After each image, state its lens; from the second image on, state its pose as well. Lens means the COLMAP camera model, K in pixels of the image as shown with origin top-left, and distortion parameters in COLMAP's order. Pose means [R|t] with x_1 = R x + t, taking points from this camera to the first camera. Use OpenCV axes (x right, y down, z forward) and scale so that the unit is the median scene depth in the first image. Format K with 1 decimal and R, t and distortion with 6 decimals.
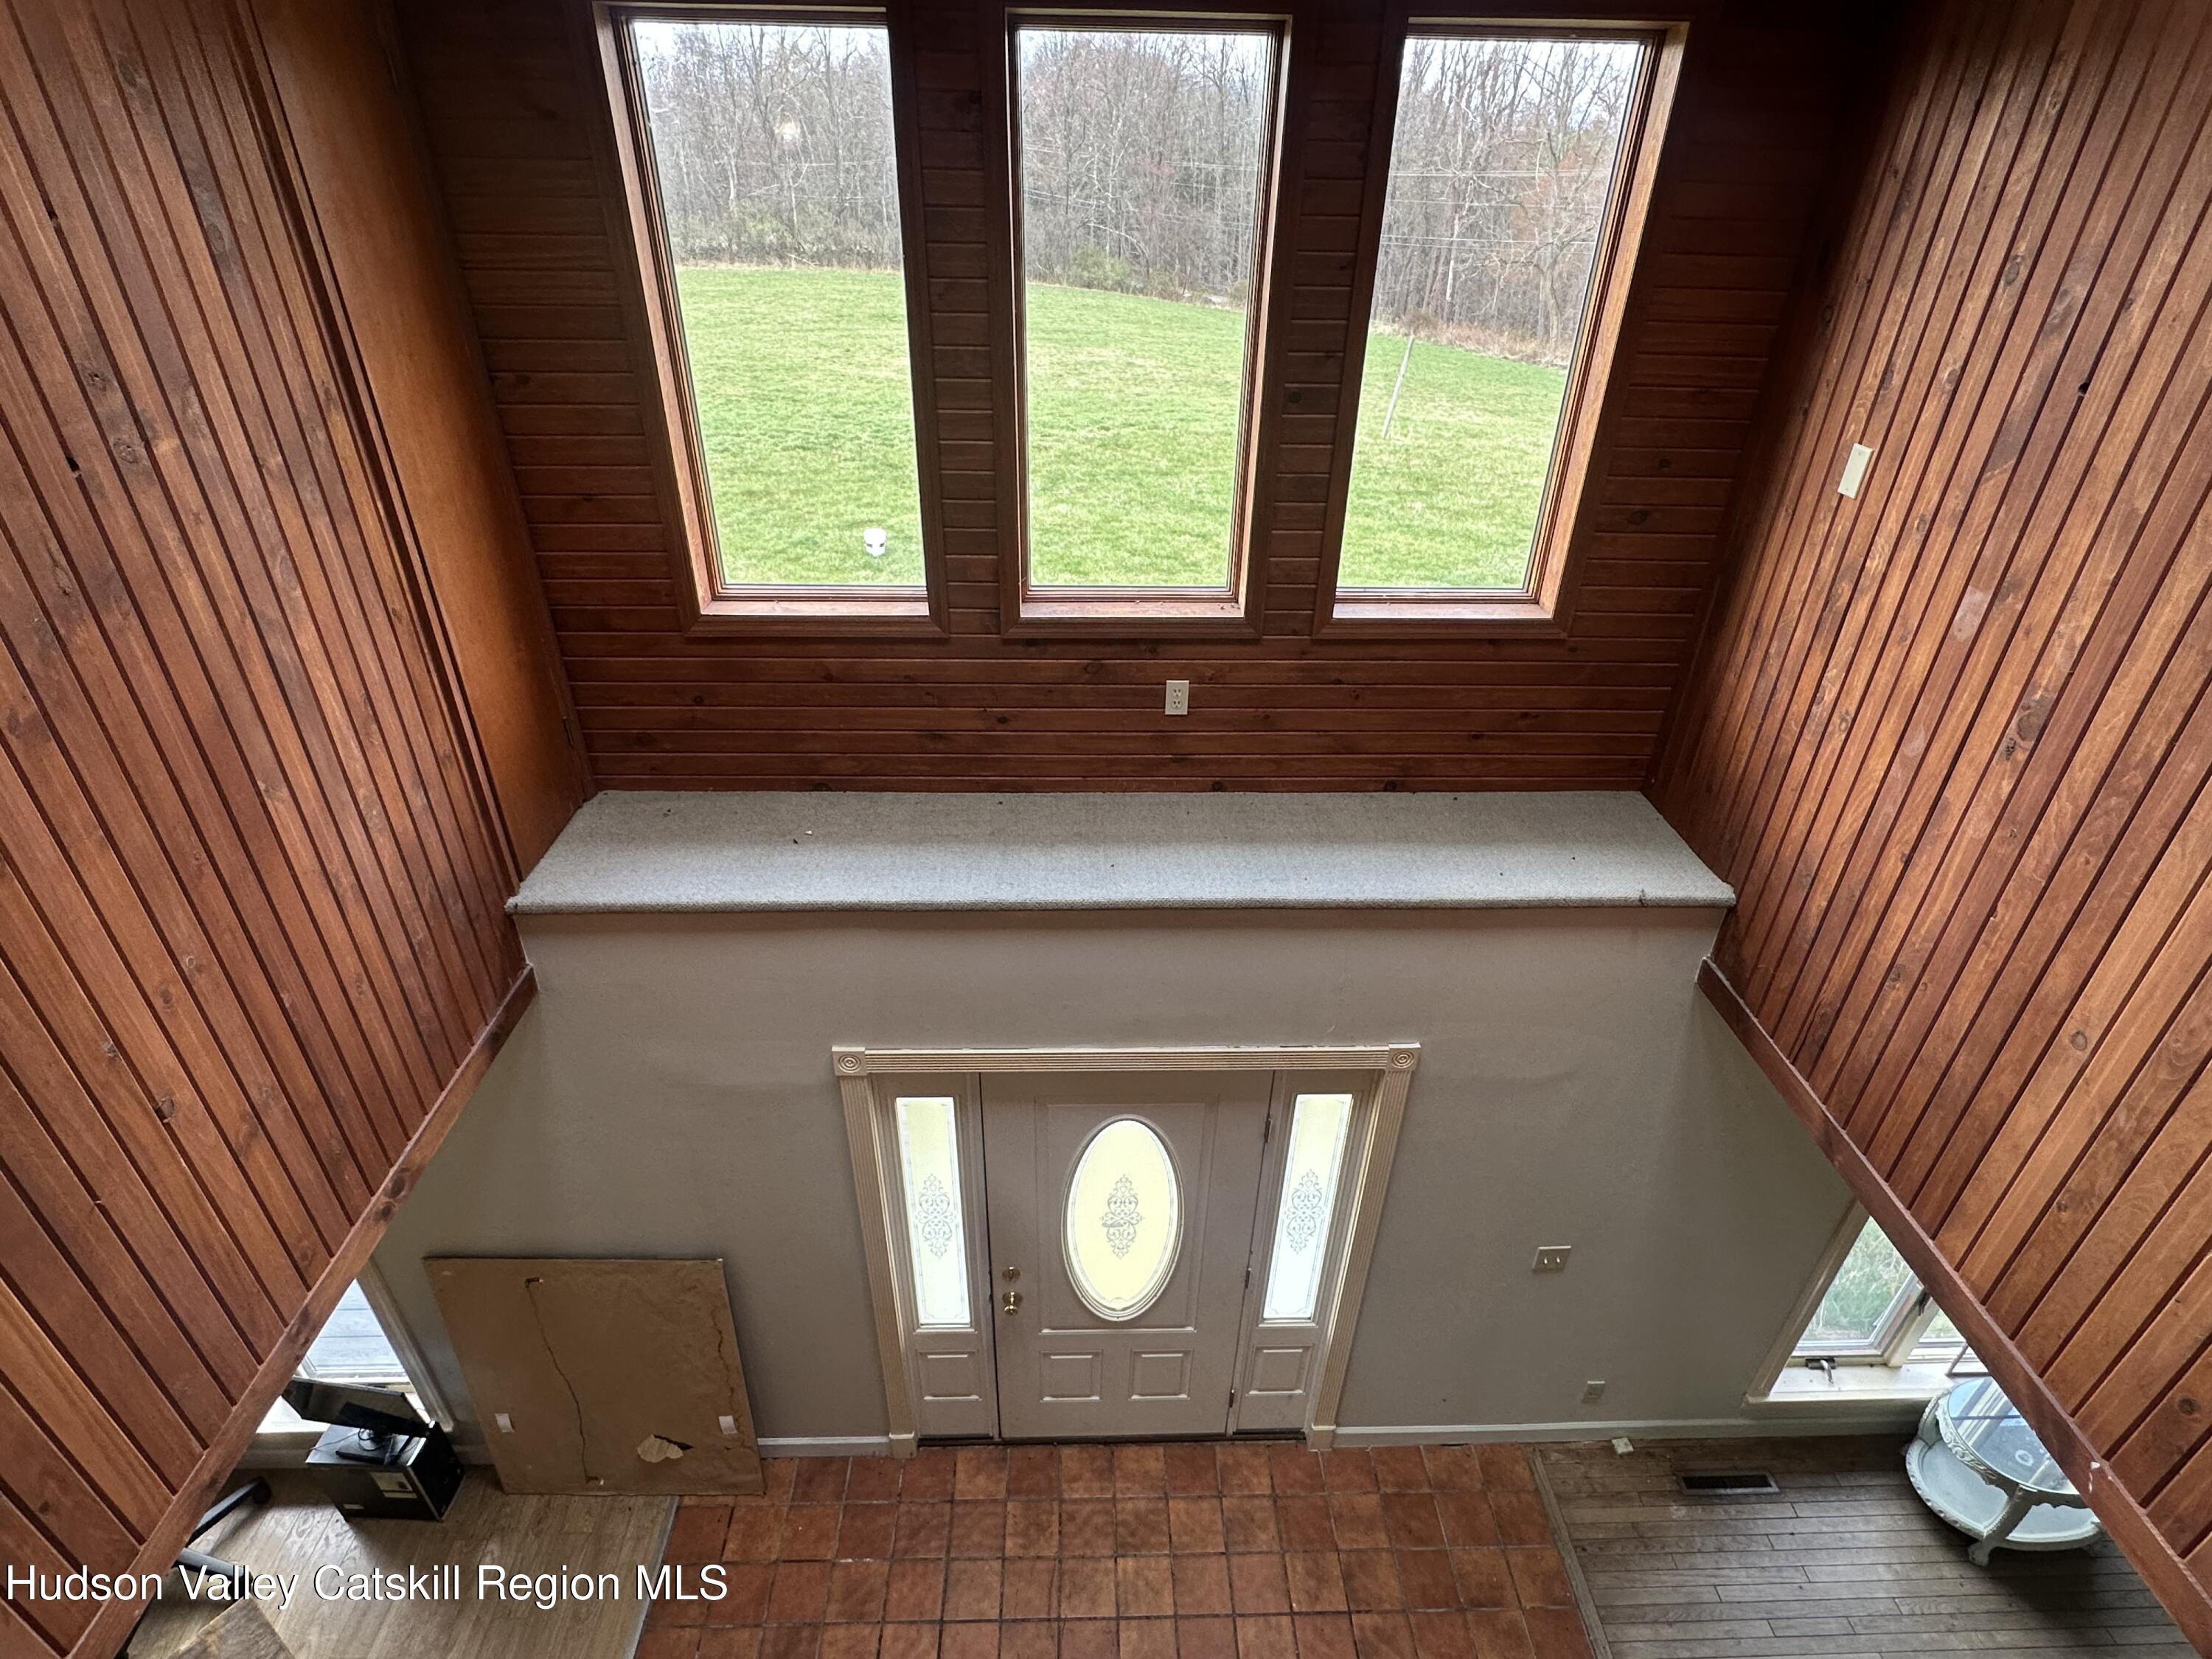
lens RADIAL K [[1115.1, 0, 1106.9], [0, 1115.1, 834.2], [0, 0, 1]] dist [-0.008087, 0.001949]
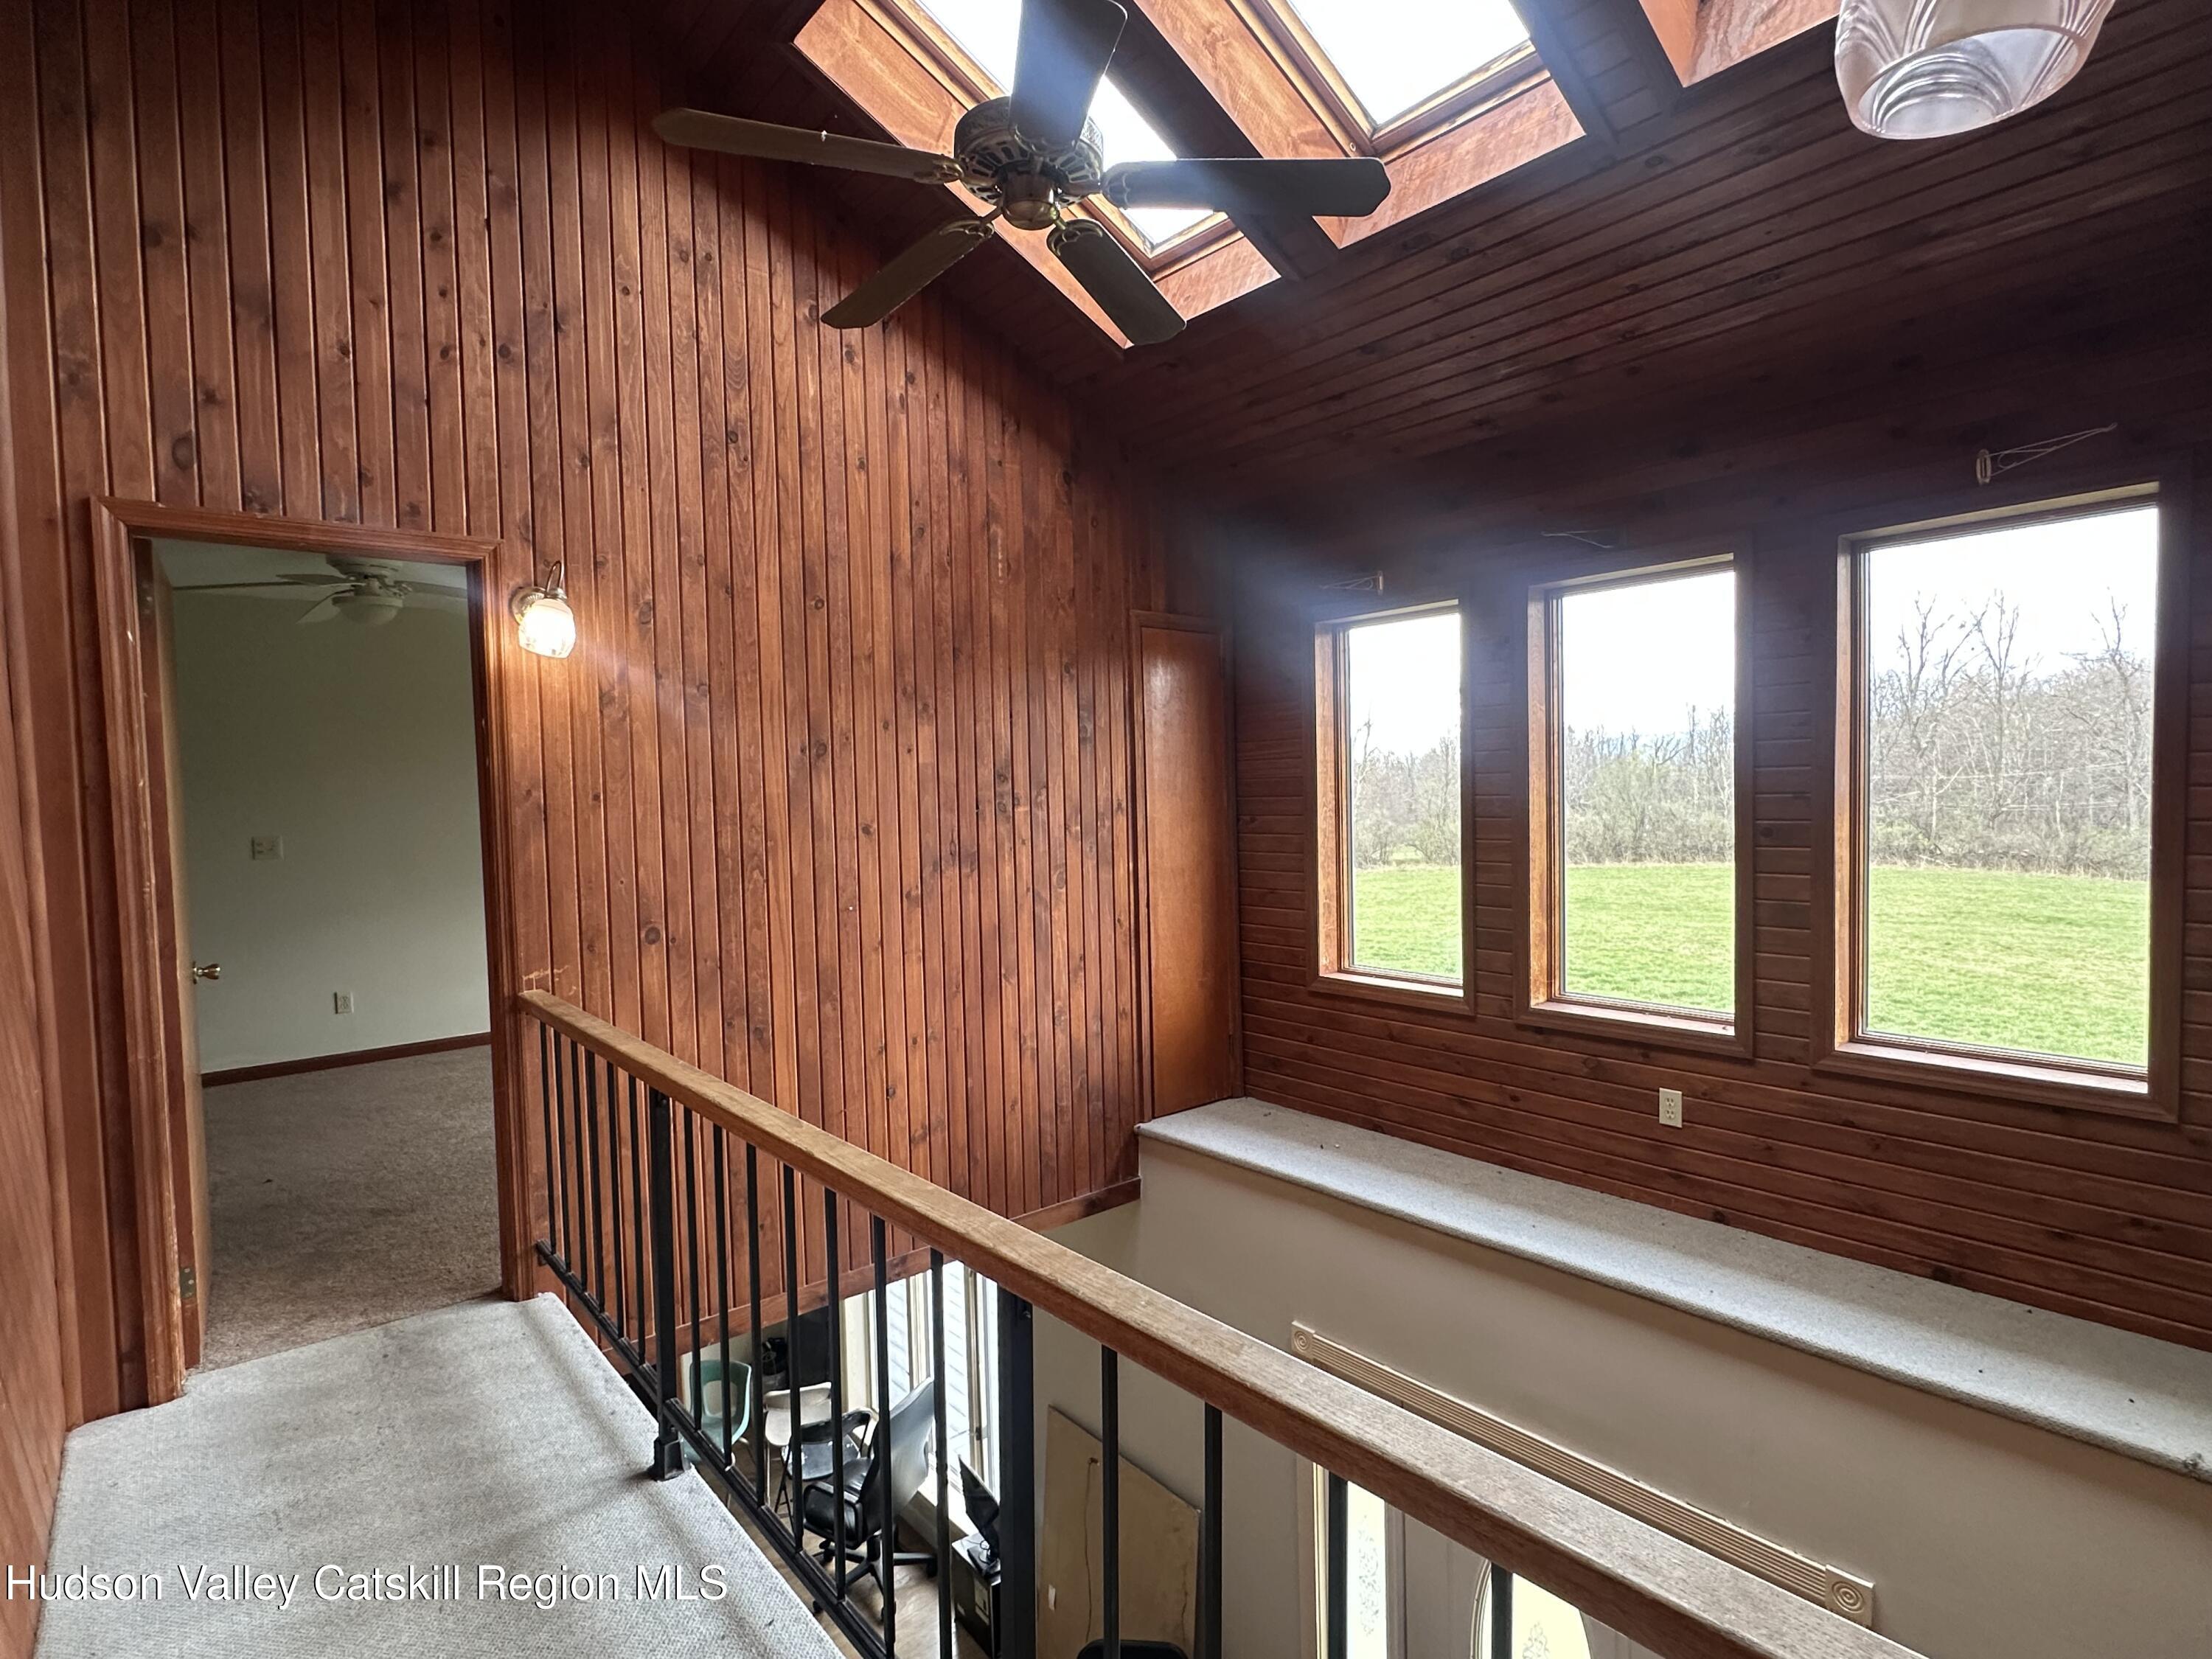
lens RADIAL K [[1115.1, 0, 1106.6], [0, 1115.1, 831.3], [0, 0, 1]] dist [-0.008087, 0.001949]
pose [[0.621541, -0.000255, -0.783382, 0.610692], [-0.378098, 0.875717, -0.300271, 0.179072], [0.686097, 0.482825, 0.544197, -0.044518]]
